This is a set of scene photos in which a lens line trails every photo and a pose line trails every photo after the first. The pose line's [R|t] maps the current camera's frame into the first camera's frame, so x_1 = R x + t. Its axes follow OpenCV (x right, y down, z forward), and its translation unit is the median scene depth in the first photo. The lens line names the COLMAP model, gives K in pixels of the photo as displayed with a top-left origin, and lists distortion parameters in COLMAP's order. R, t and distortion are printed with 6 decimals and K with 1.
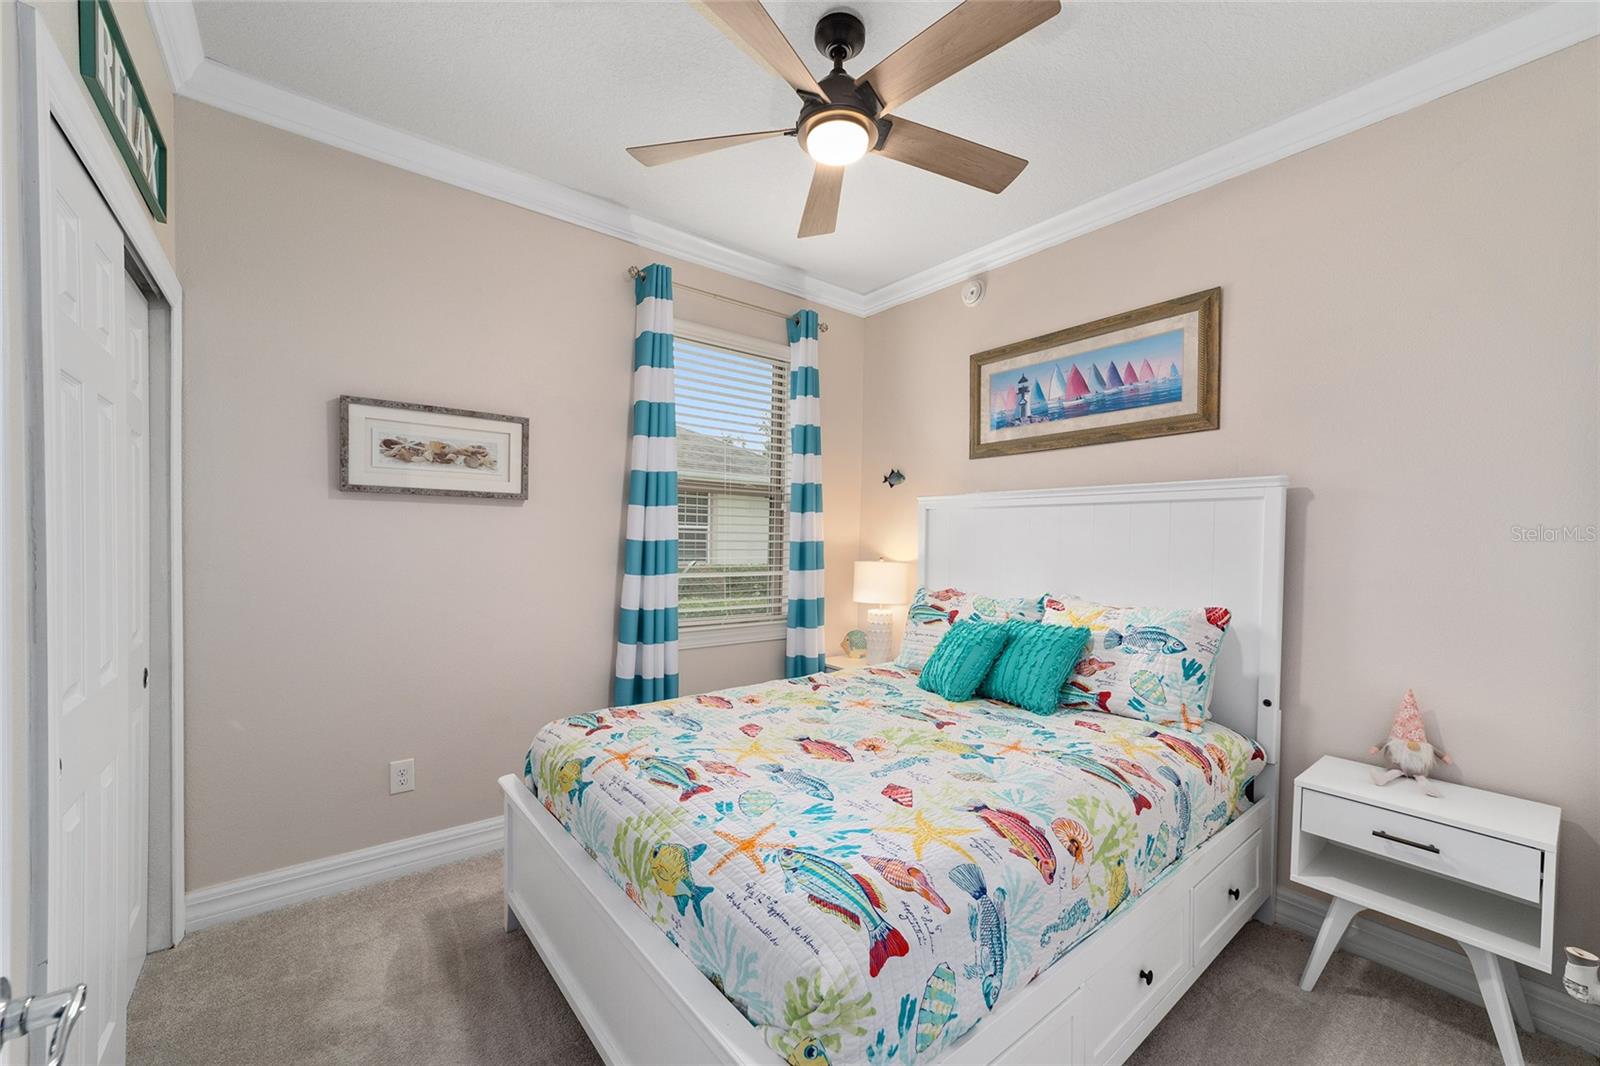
lens RADIAL K [[612.8, 0, 794.4], [0, 612.8, 530.2], [0, 0, 1]] dist [-0.017831, 0.009249]
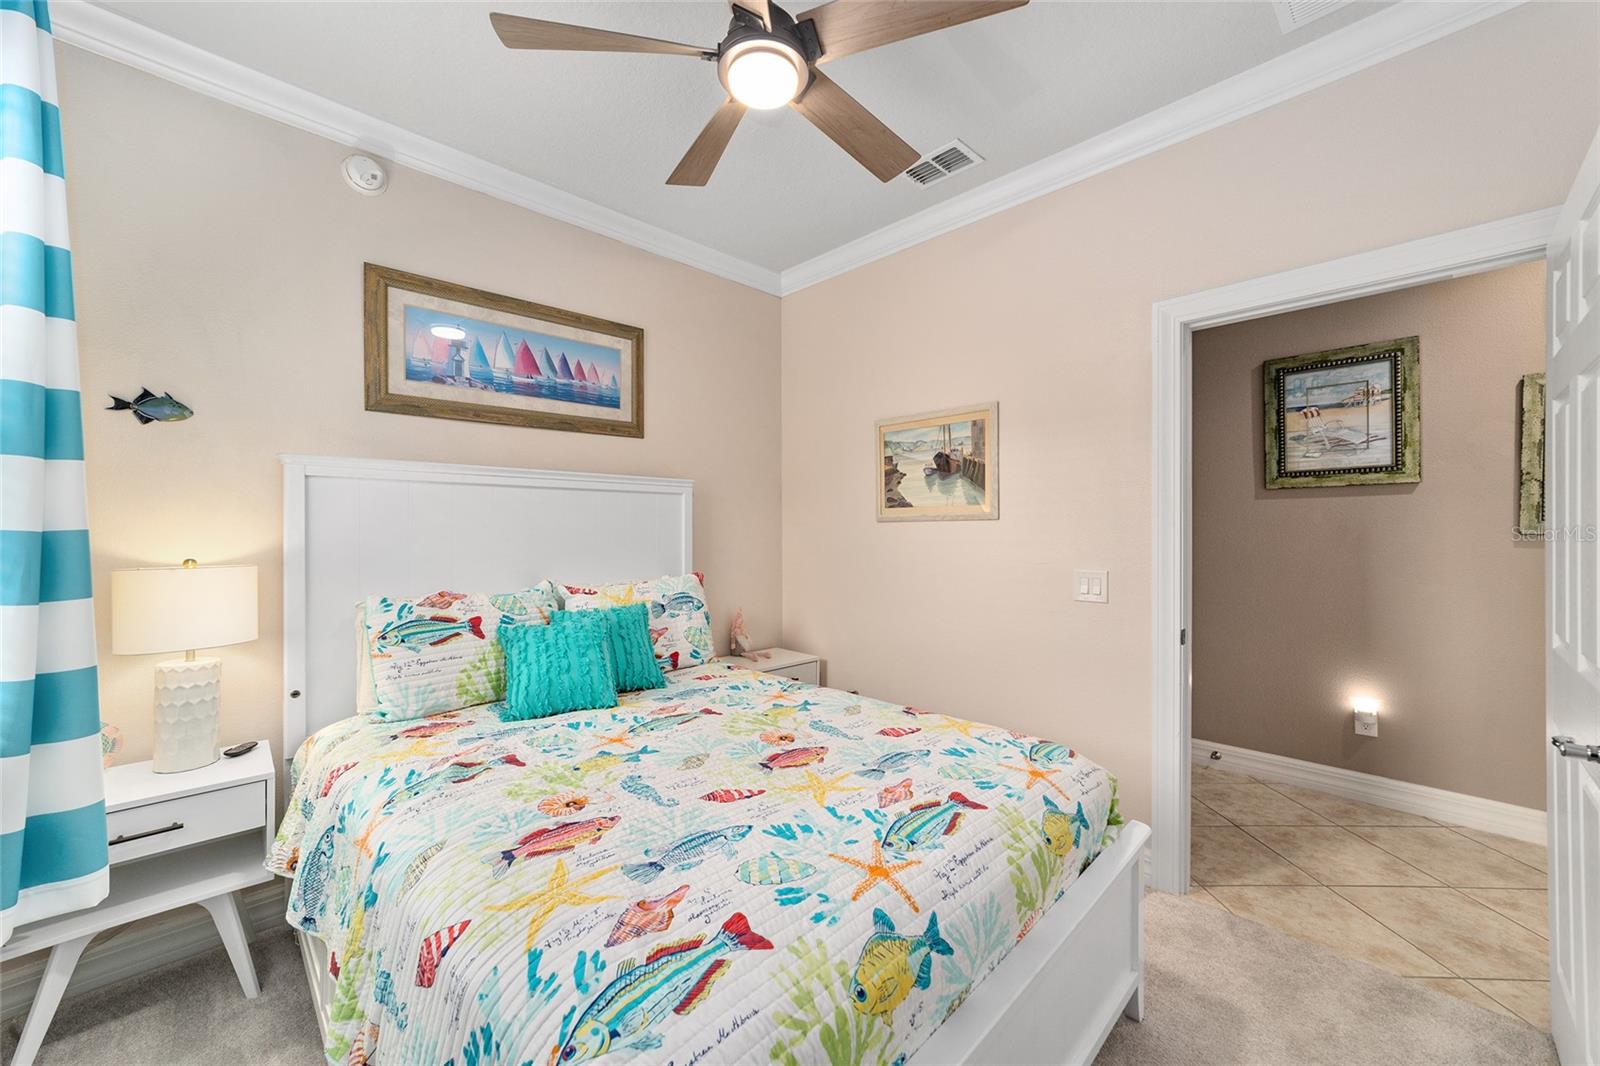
lens RADIAL K [[610.1, 0, 794.2], [0, 610.1, 512.0], [0, 0, 1]] dist [-0.018616, 0.006861]
pose [[-0.087345, 0.015012, 0.996065, -0.675823], [-0.013191, 0.999781, -0.016225, 0.008426], [-0.996091, -0.014556, -0.087128, 0.859907]]
